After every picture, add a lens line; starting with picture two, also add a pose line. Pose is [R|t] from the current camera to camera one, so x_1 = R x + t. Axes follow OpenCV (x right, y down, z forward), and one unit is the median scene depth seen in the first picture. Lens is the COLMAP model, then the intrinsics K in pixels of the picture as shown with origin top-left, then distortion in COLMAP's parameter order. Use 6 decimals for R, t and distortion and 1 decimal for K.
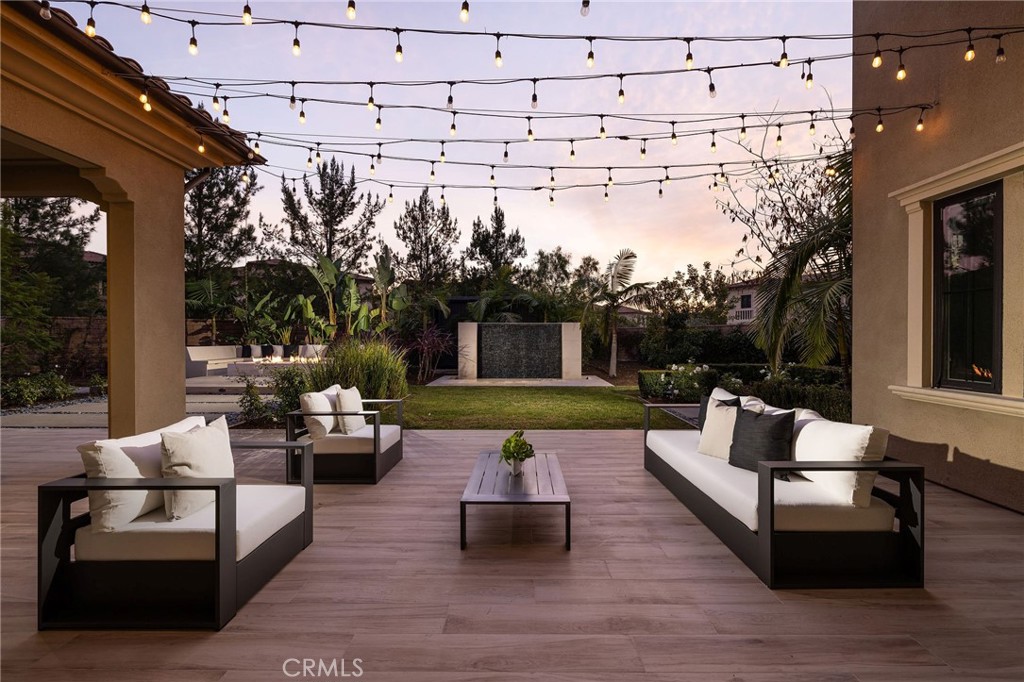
lens RADIAL K [[459.9, 0, 510.2], [0, 459.9, 337.2], [0, 0, 1]] dist [0.000648, 0.000341]
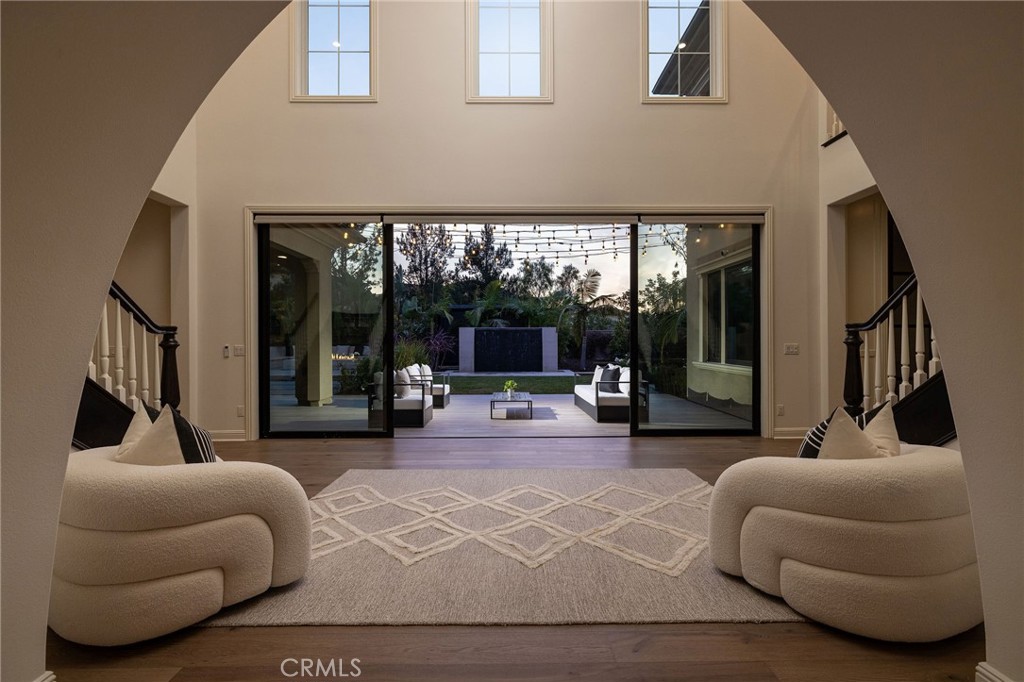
lens RADIAL K [[491.1, 0, 482.7], [0, 491.1, 342.9], [0, 0, 1]] dist [0.001961, 0.000293]
pose [[0.999662, -0.002984, -0.025823, -0.009284], [0.003174, 0.999968, 0.007348, 0.000235], [0.025800, -0.007428, 0.999640, -0.218675]]
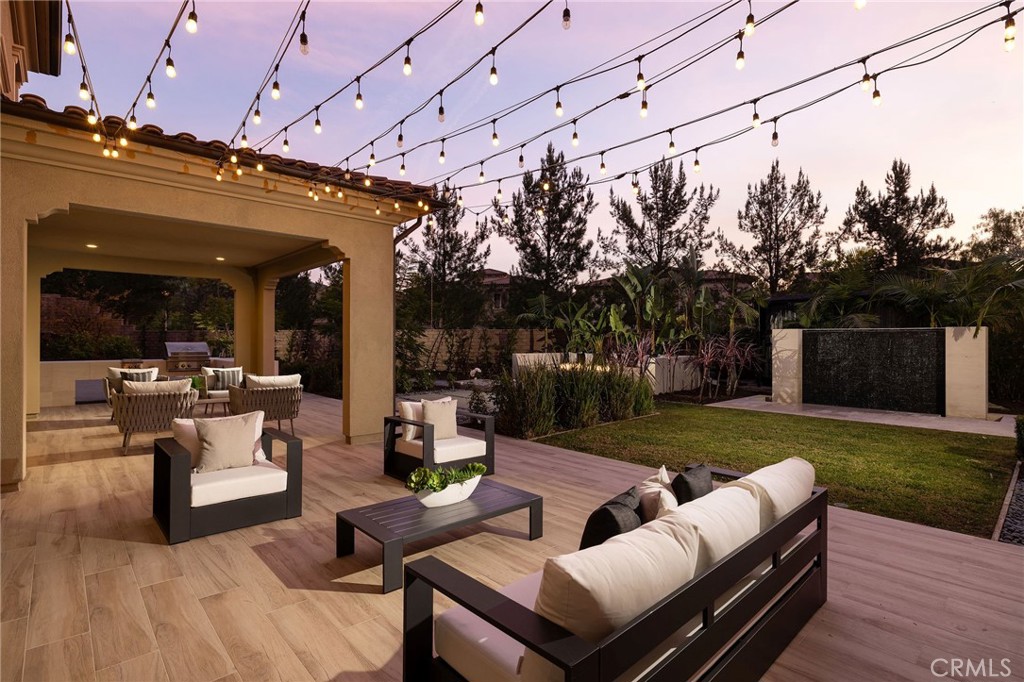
lens RADIAL K [[491.1, 0, 507.0], [0, 491.1, 337.1], [0, 0, 1]] dist [0.001961, 0.000293]
pose [[0.688943, -0.003170, -0.724808, 0.119575], [-0.003399, 0.999965, -0.007604, -0.006747], [0.724807, 0.007702, 0.688908, 0.055691]]
